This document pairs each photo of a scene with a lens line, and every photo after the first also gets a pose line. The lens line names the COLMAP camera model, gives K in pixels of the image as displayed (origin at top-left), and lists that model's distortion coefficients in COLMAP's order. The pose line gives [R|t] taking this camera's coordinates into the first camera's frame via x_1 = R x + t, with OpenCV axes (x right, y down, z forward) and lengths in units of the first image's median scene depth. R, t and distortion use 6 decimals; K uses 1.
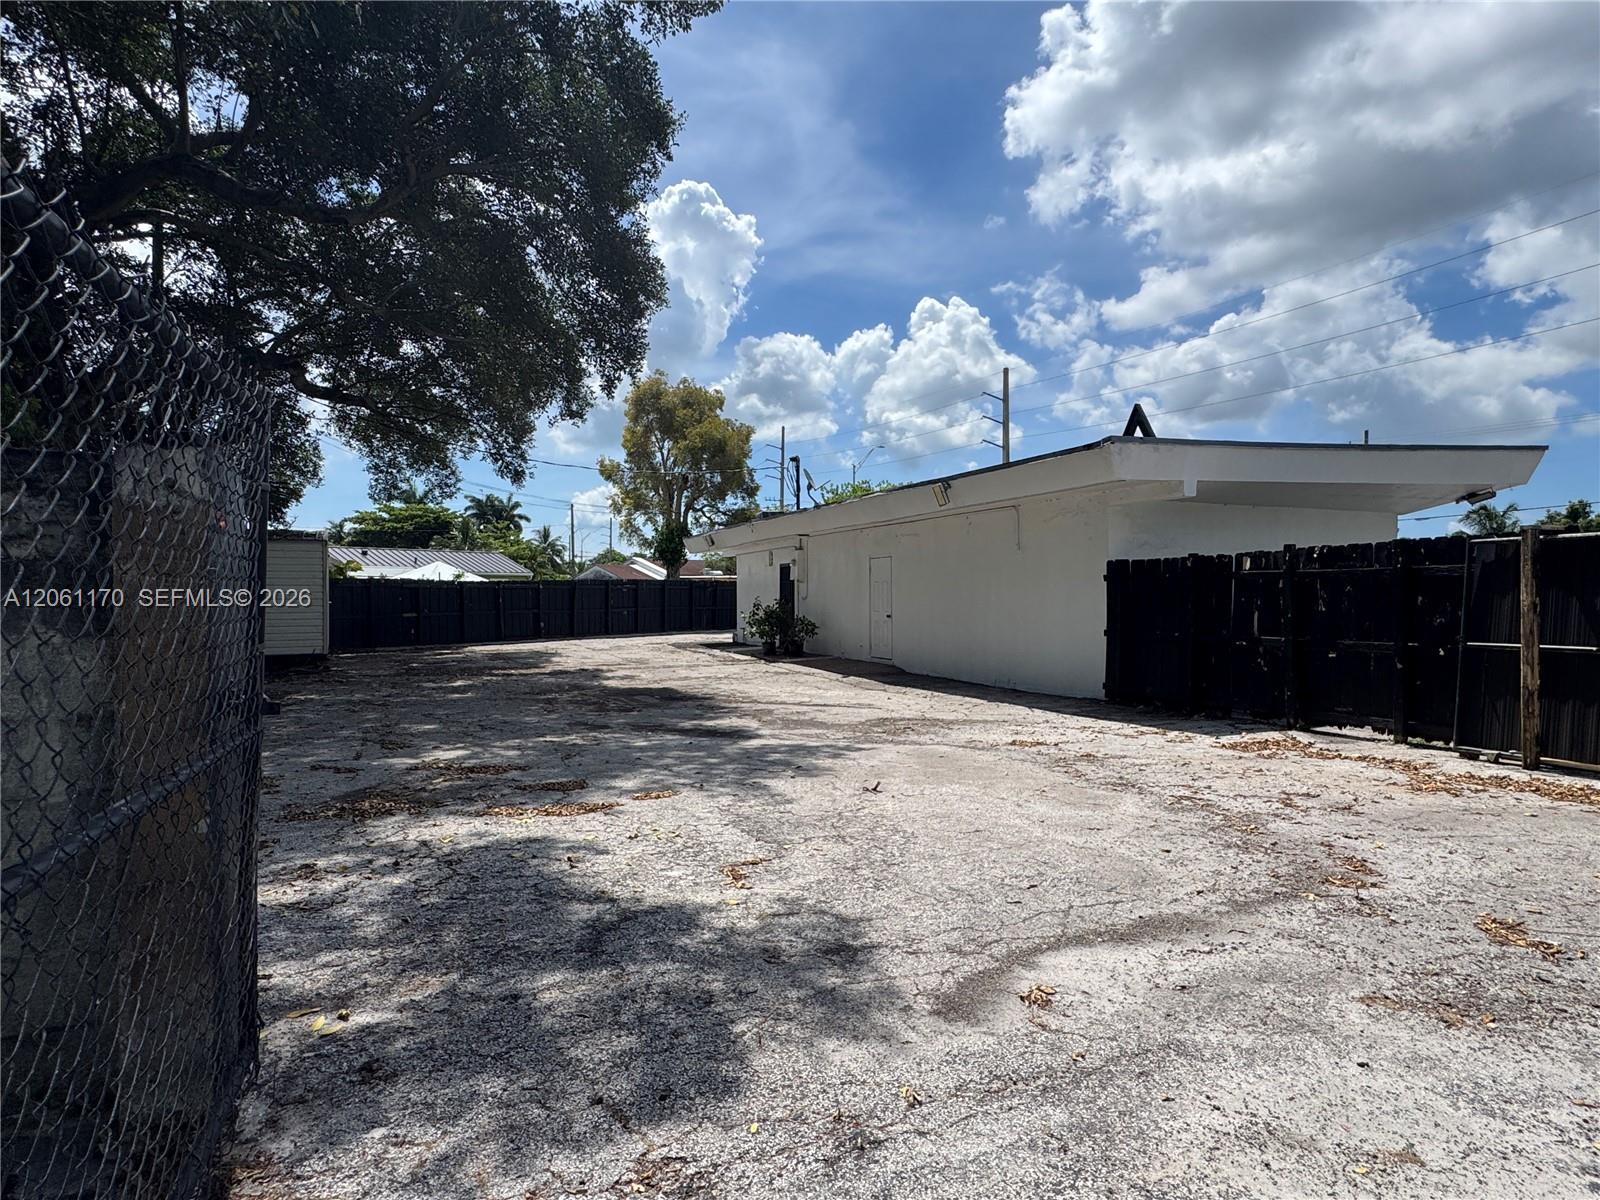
lens RADIAL K [[871.5, 0, 798.6], [0, 871.5, 601.6], [0, 0, 1]] dist [0.059732, -0.042897]
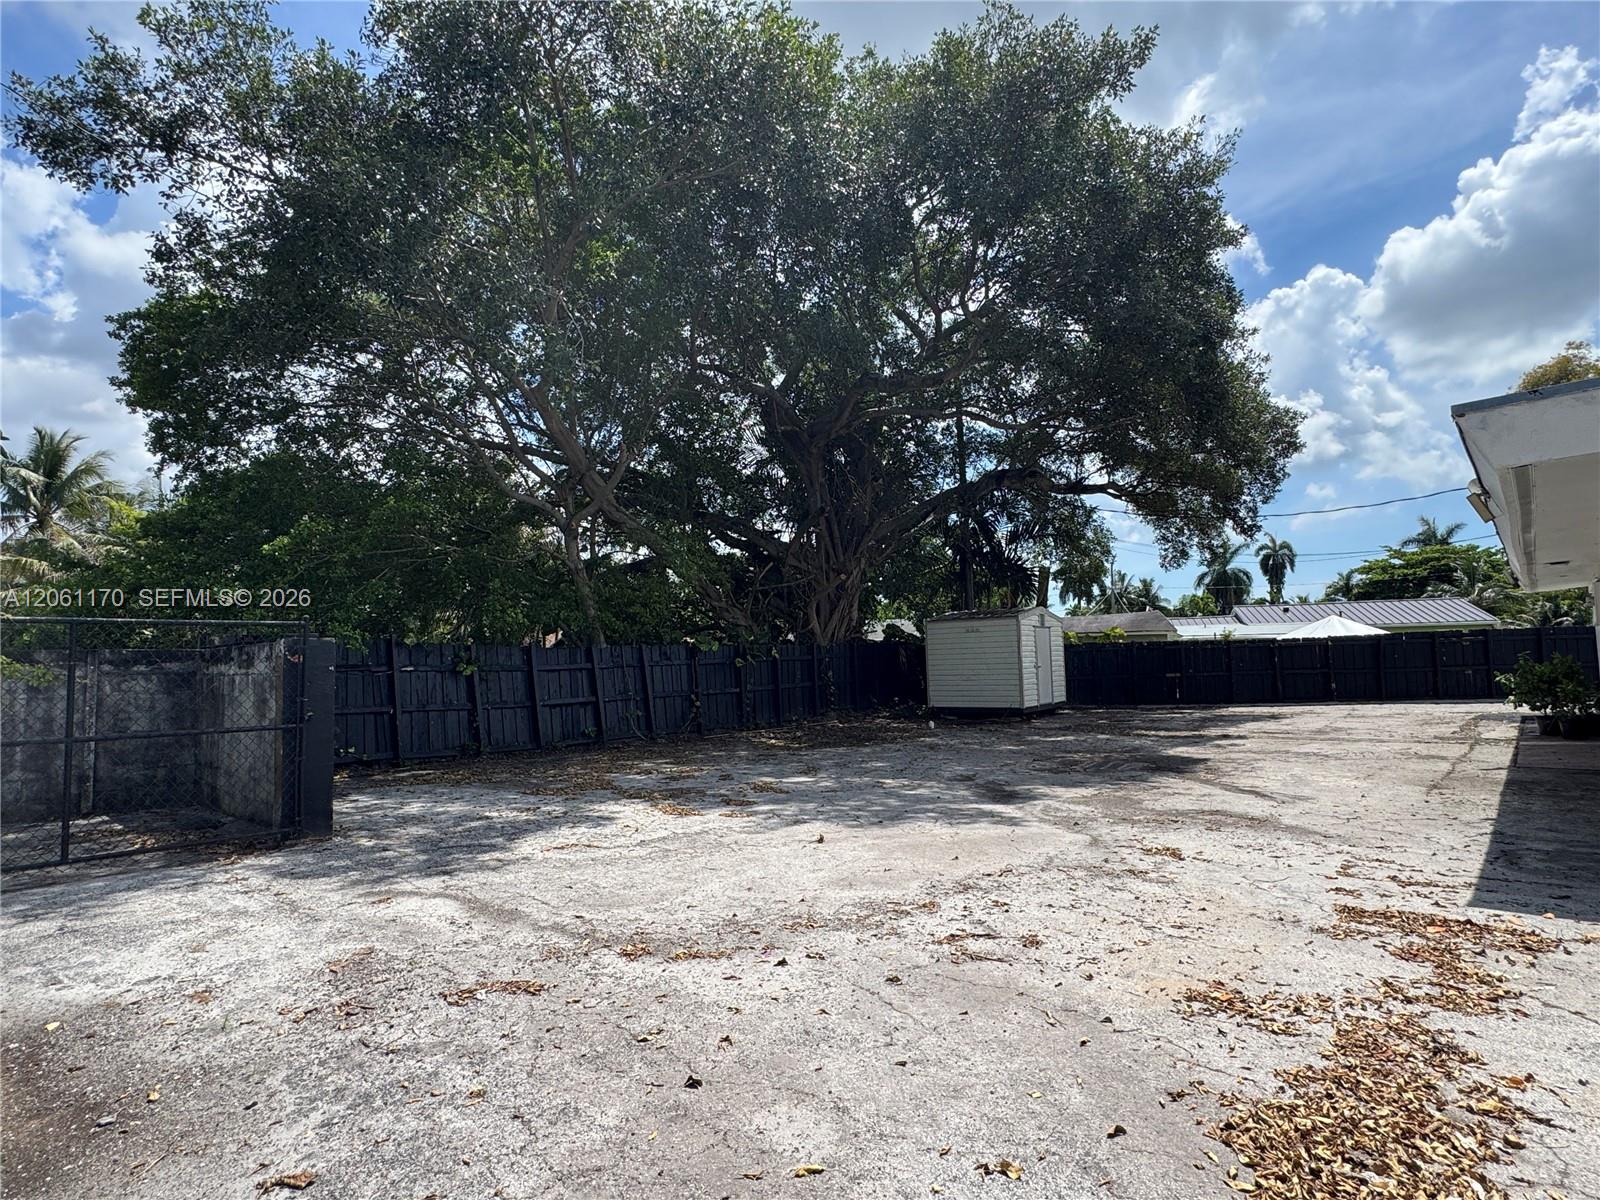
lens RADIAL K [[848.7, 0, 767.5], [0, 848.7, 598.0], [0, 0, 1]] dist [0.000311, 0.001878]
pose [[0.420066, -0.073635, -0.904501, 1.575558], [0.012474, 0.997077, -0.075378, -0.028890], [0.907408, 0.020382, 0.419757, 0.676800]]
